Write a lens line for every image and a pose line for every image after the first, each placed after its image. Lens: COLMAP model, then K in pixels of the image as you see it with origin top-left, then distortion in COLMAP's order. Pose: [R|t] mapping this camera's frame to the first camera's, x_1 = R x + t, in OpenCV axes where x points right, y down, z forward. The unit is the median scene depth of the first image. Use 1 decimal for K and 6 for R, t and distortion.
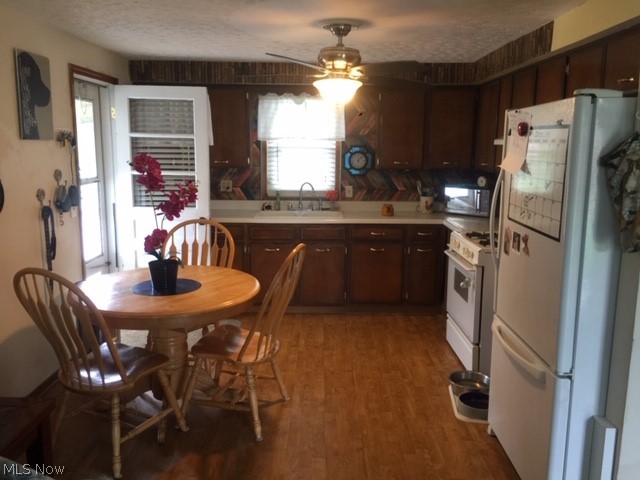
lens RADIAL K [[548.8, 0, 316.1], [0, 548.8, 236.1], [0, 0, 1]] dist [0.073890, -0.102091]
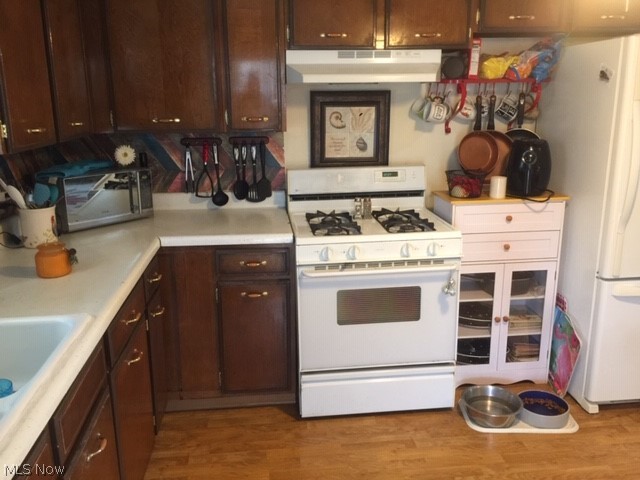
lens RADIAL K [[548.8, 0, 317.3], [0, 548.8, 233.4], [0, 0, 1]] dist [0.073890, -0.102091]
pose [[-0.114666, -0.244953, 0.962730, -0.294361], [0.171202, 0.949750, 0.262041, -0.156500], [-0.978541, 0.194868, -0.066968, 1.008732]]
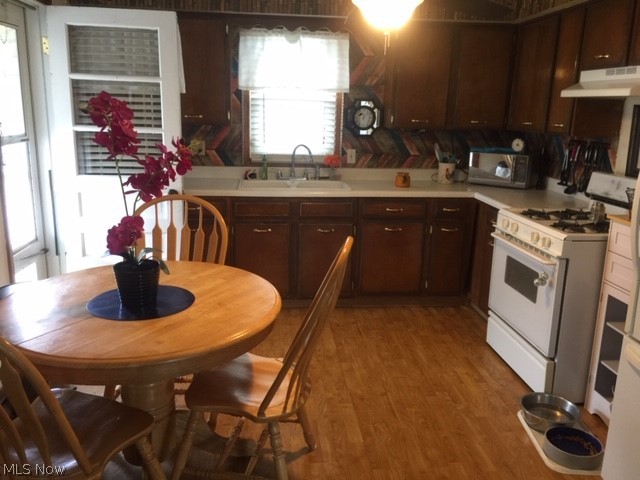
lens RADIAL K [[548.8, 0, 319.4], [0, 548.8, 238.3], [0, 0, 1]] dist [0.073890, -0.102091]
pose [[0.994400, -0.008485, 0.105339, -0.094009], [0.000989, 0.997475, 0.071018, -0.022562], [-0.105676, -0.070517, 0.991897, 0.237562]]
